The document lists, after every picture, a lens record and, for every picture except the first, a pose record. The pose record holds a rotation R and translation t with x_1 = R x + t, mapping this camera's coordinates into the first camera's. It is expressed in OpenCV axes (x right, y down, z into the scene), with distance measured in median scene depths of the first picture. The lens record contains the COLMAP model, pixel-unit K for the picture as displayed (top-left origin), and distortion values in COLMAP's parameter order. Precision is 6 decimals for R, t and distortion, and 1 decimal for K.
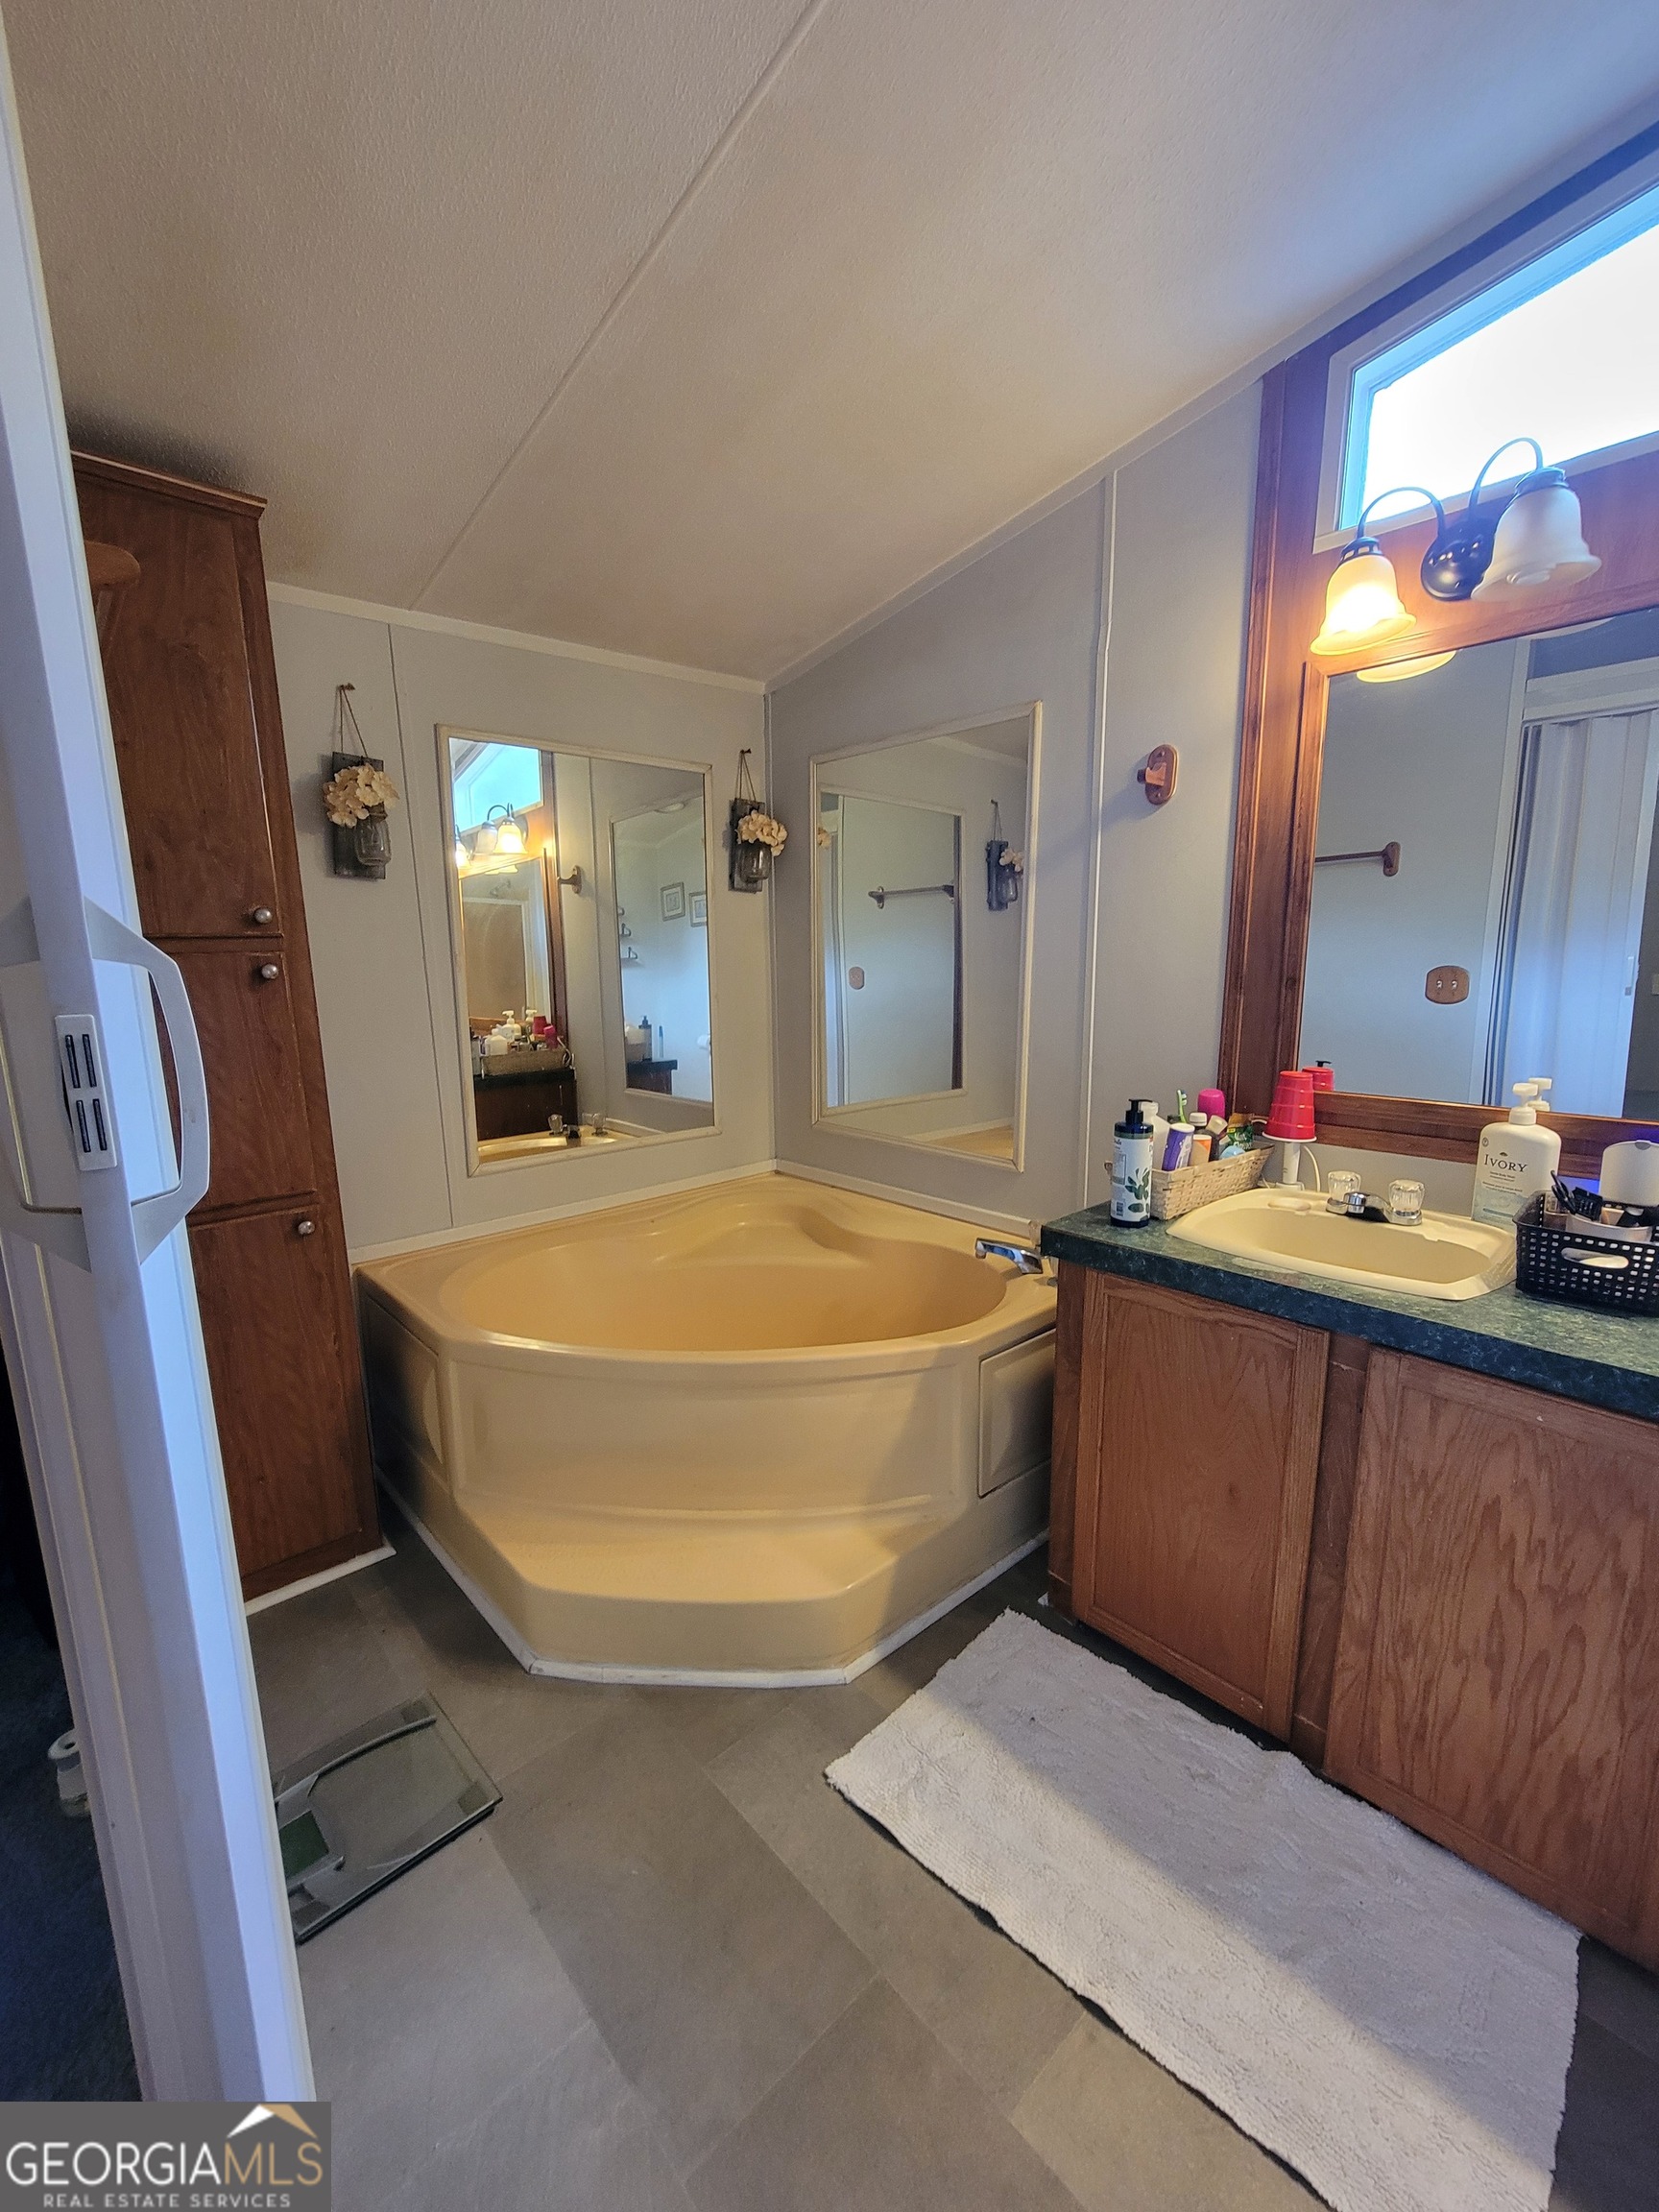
lens RADIAL K [[906.0, 0, 841.9], [0, 906.0, 1117.2], [0, 0, 1]] dist [-0.000893, 0.000071]
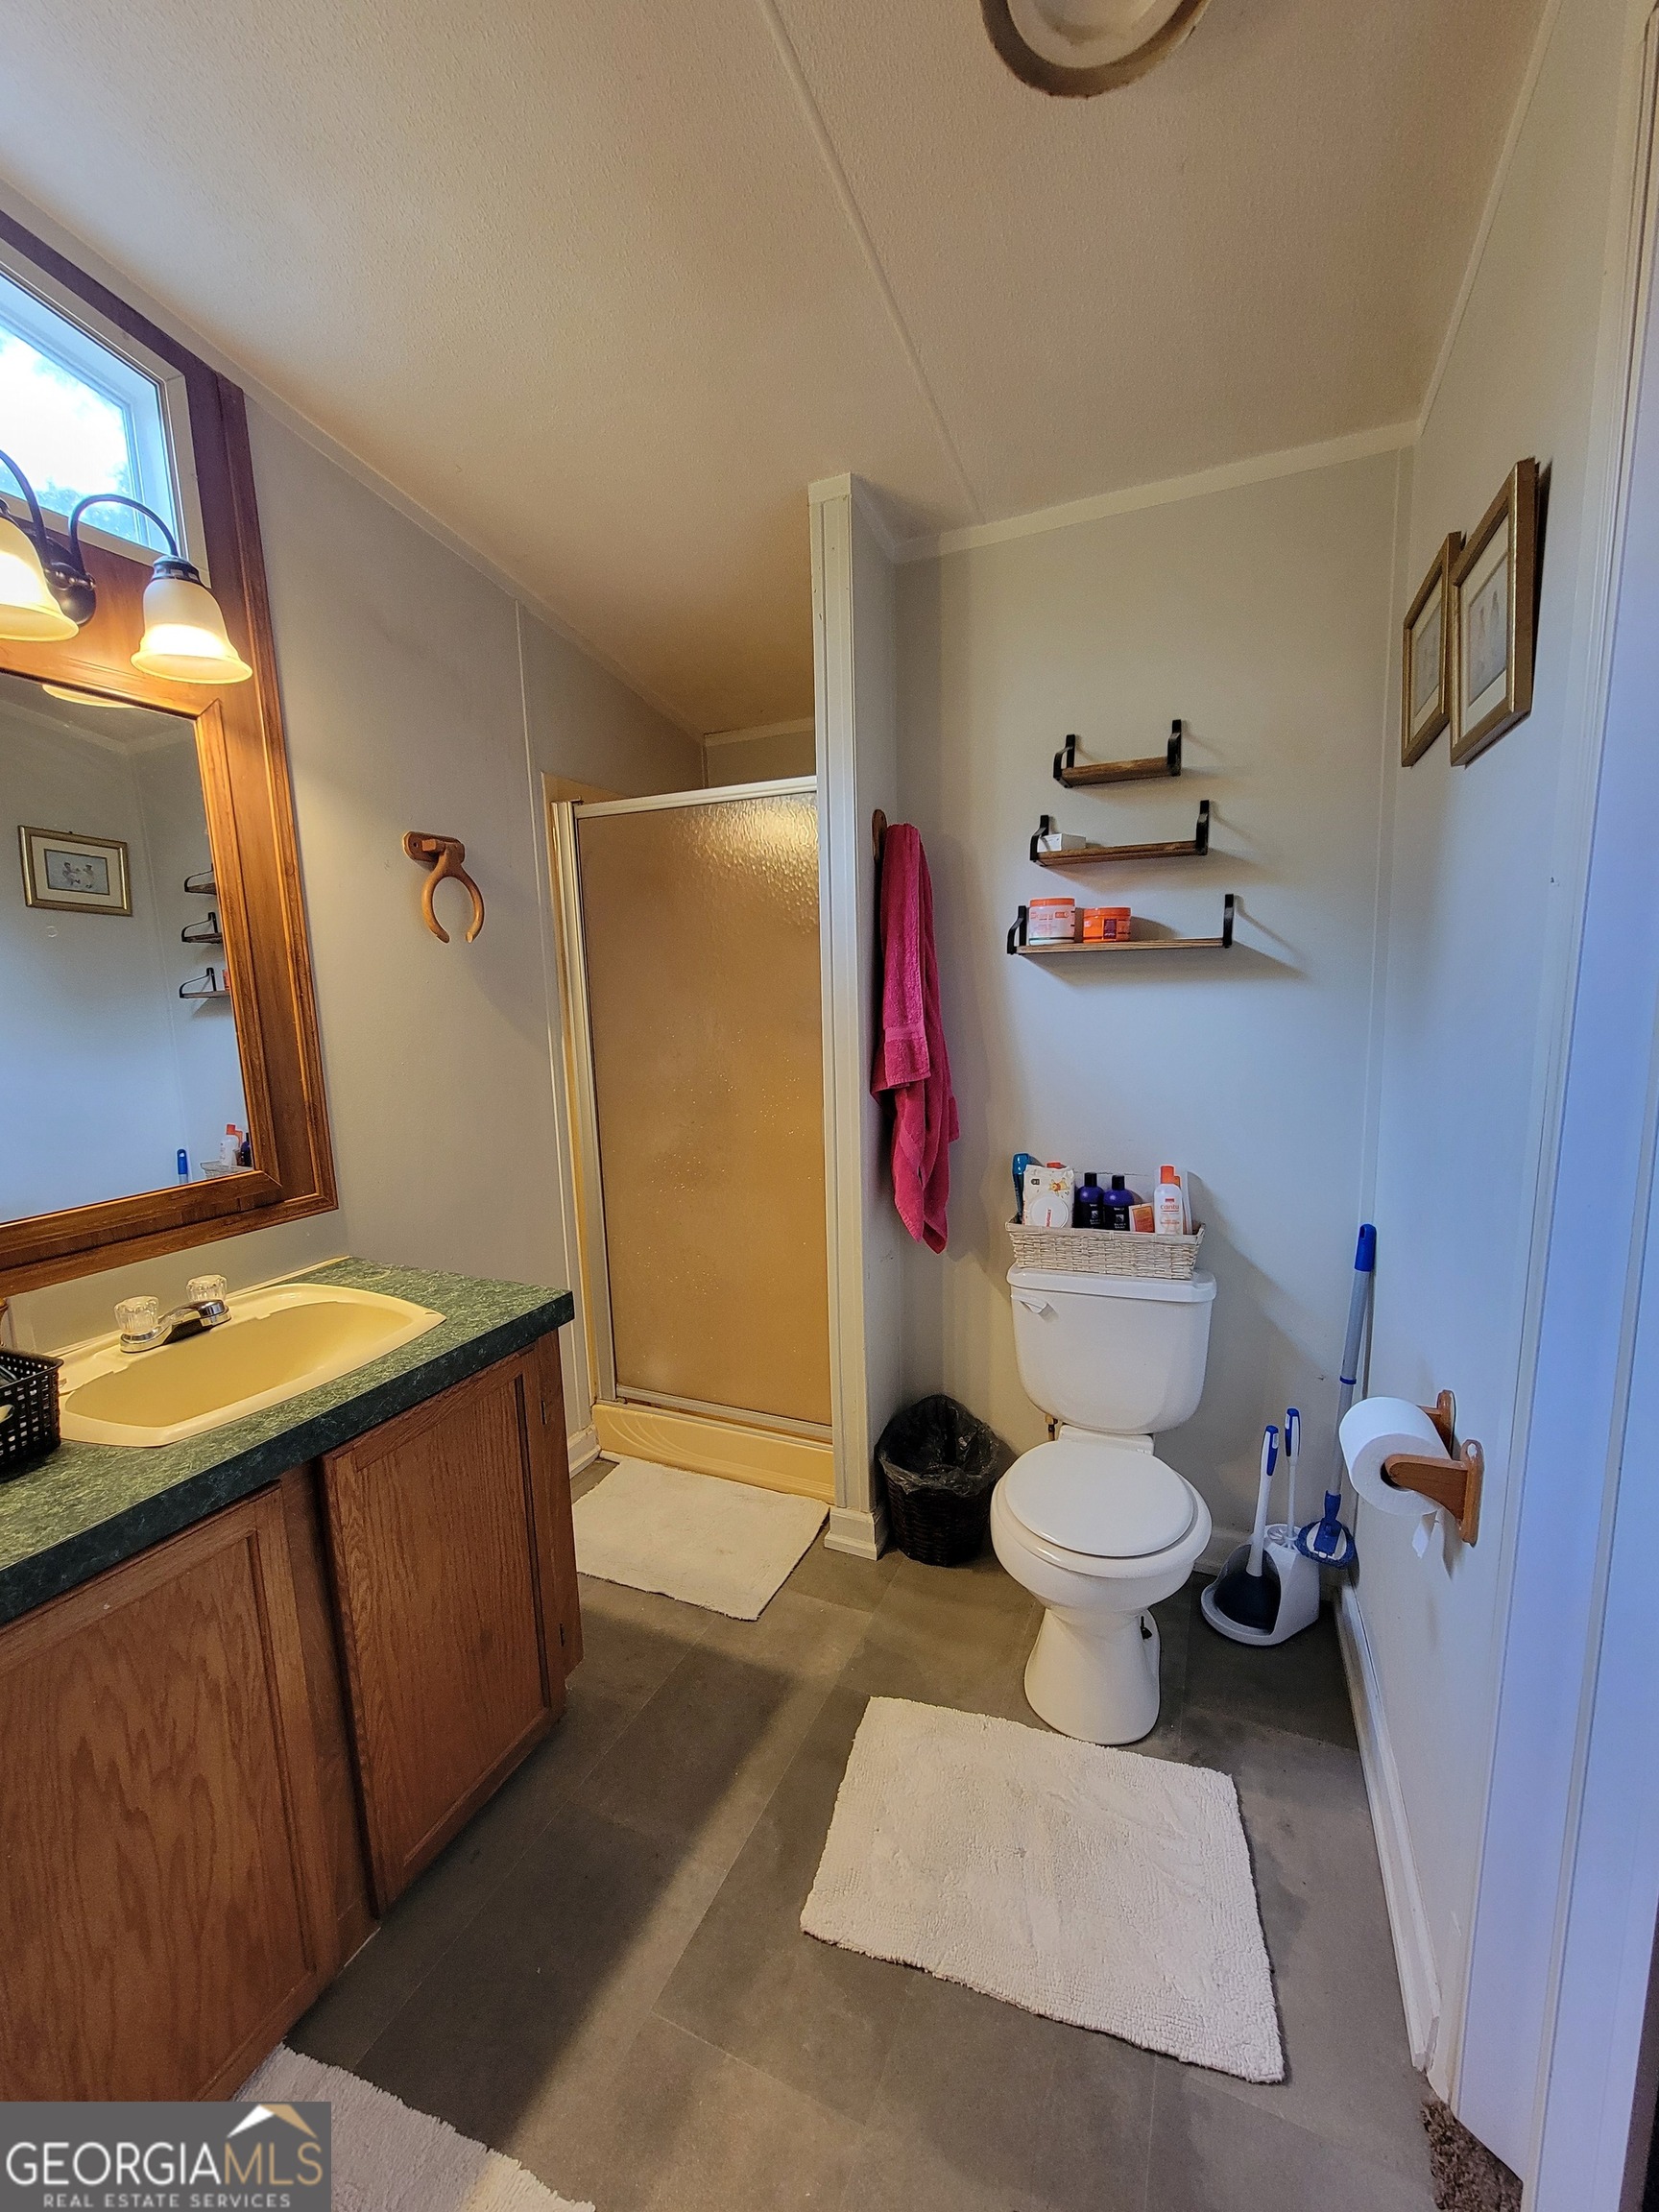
lens RADIAL K [[906.0, 0, 823.0], [0, 906.0, 1114.9], [0, 0, 1]] dist [-0.000893, 0.000071]
pose [[-0.386067, -0.114276, 0.915365, -0.173287], [0.196171, 0.959429, 0.202515, -0.127377], [-0.901371, 0.257752, -0.347986, 0.544155]]
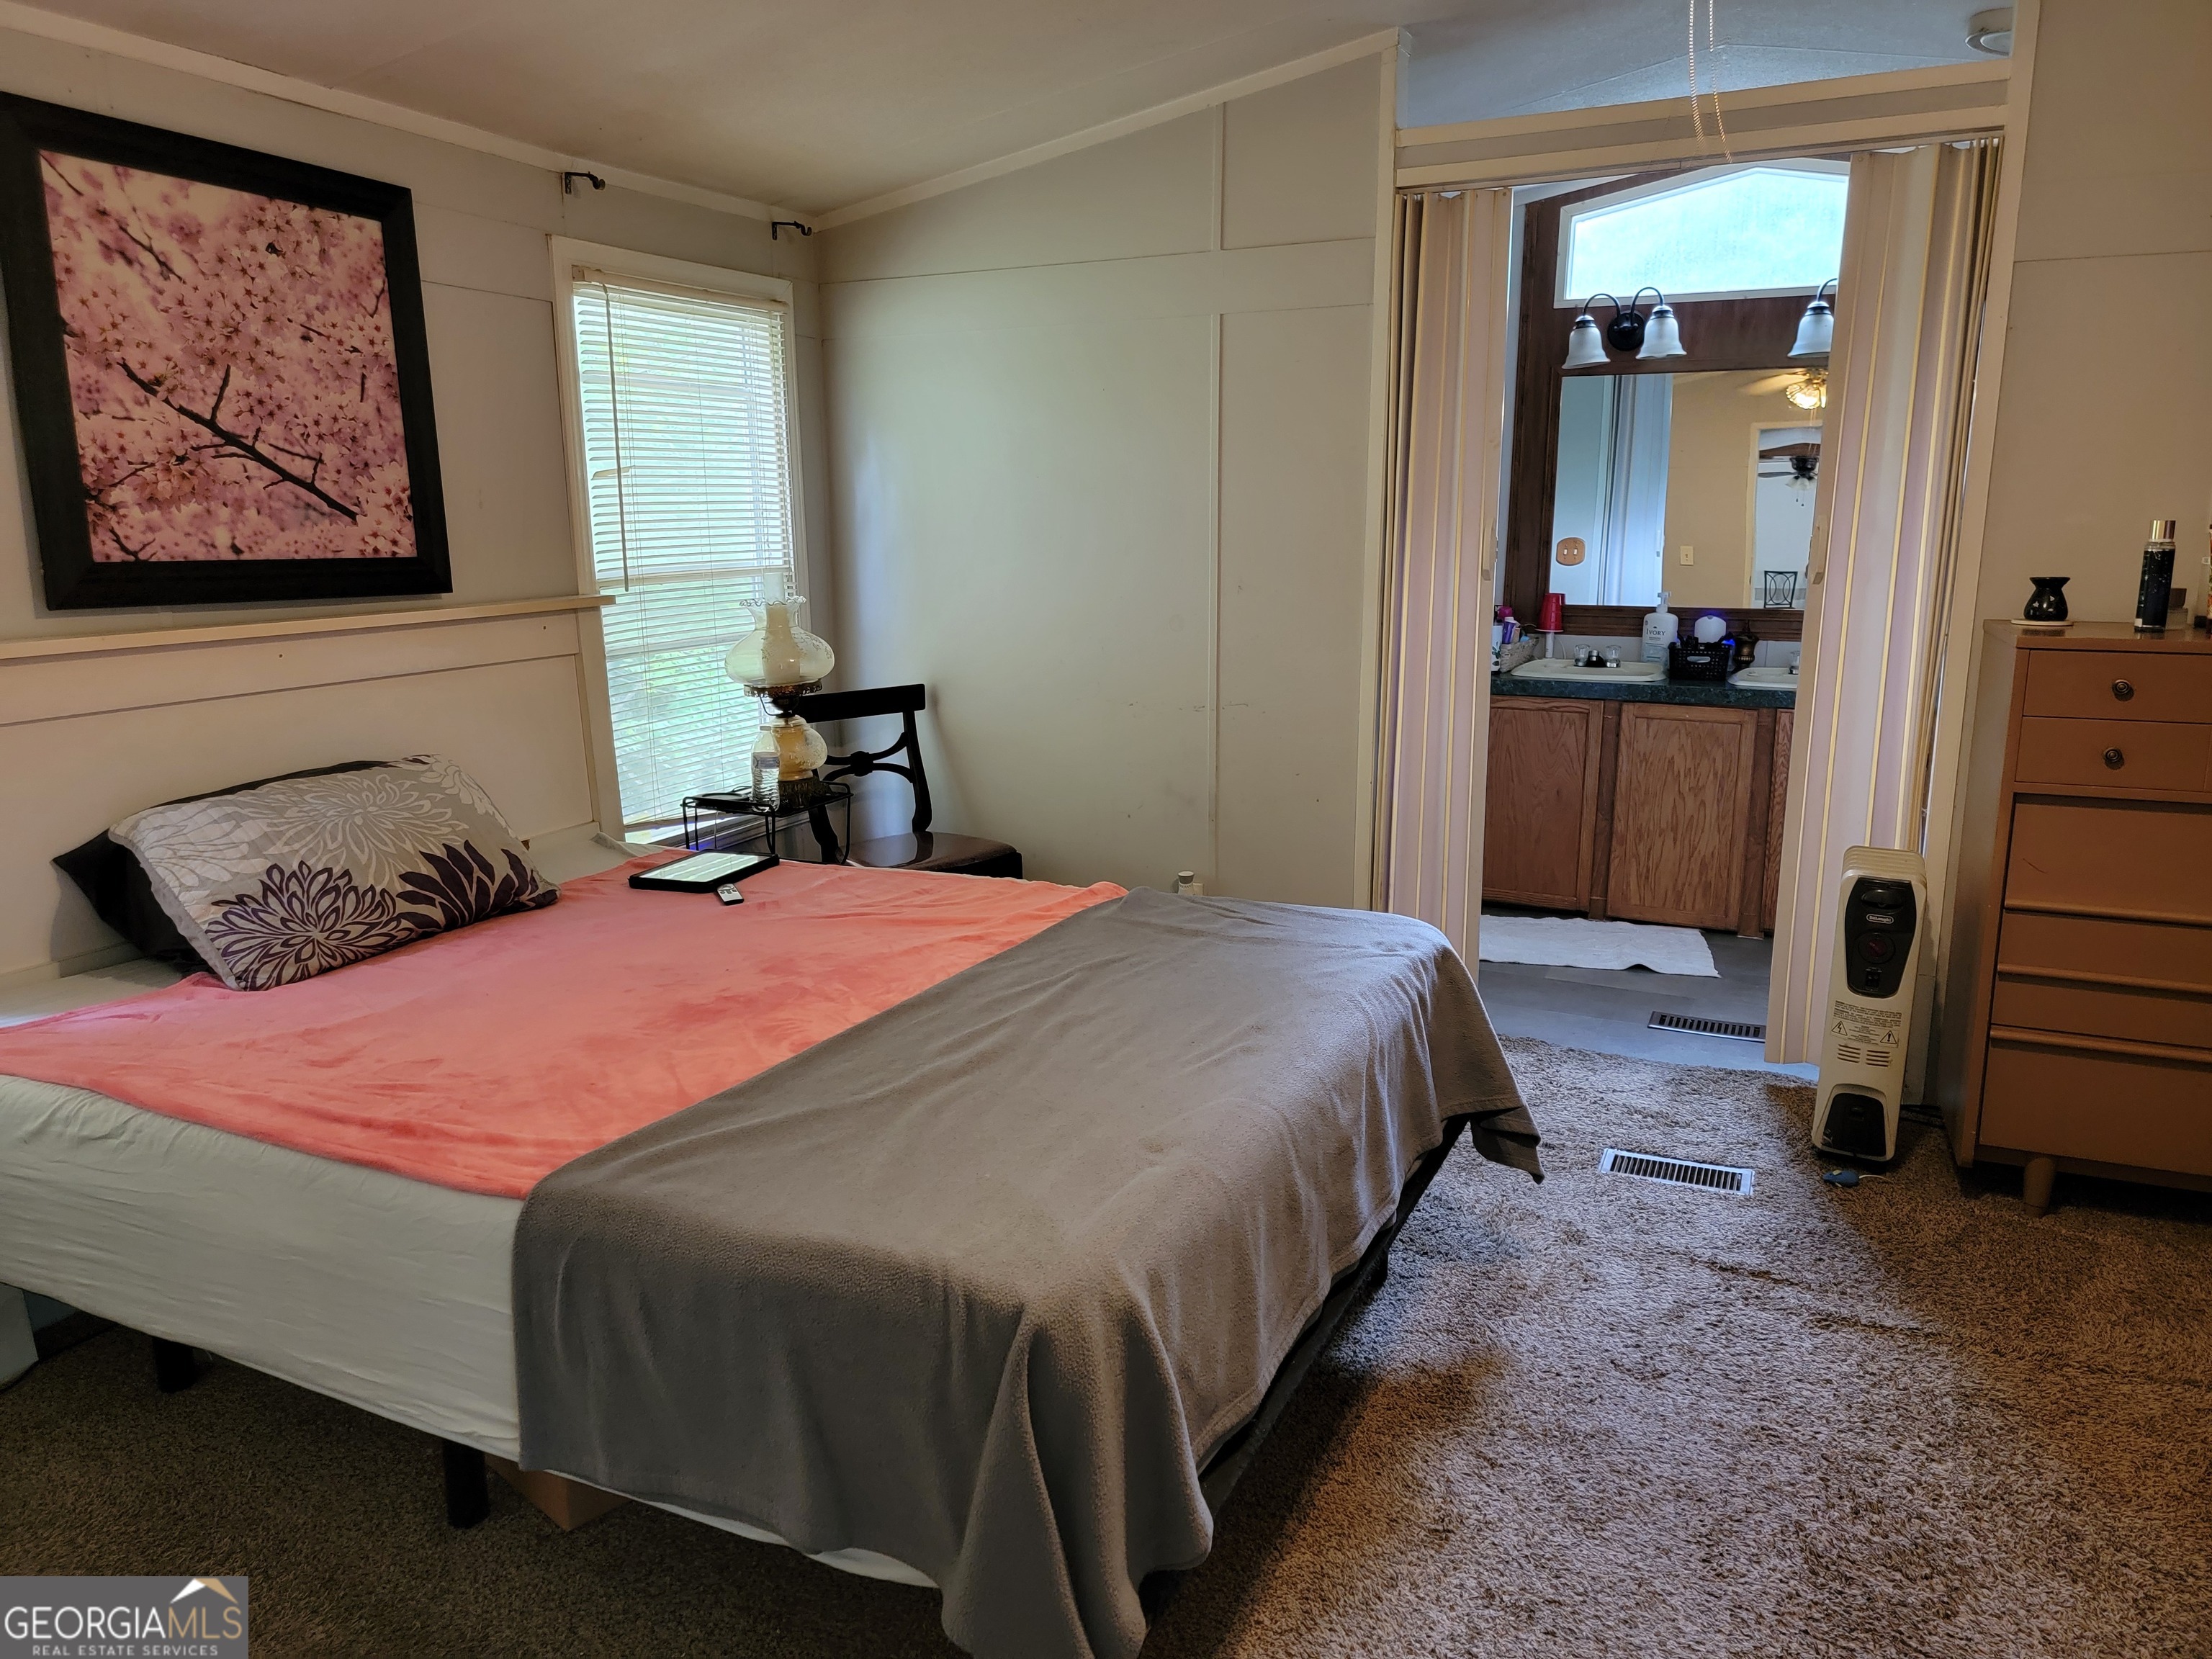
lens RADIAL K [[1534.6, 0, 1097.4], [0, 1534.6, 833.6], [0, 0, 1]] dist [0.004447, 0.000199]
pose [[0.930972, -0.072931, 0.357732, -2.111835], [0.063108, 0.997241, 0.039074, 0.363150], [-0.359595, -0.013801, 0.933007, -2.194011]]
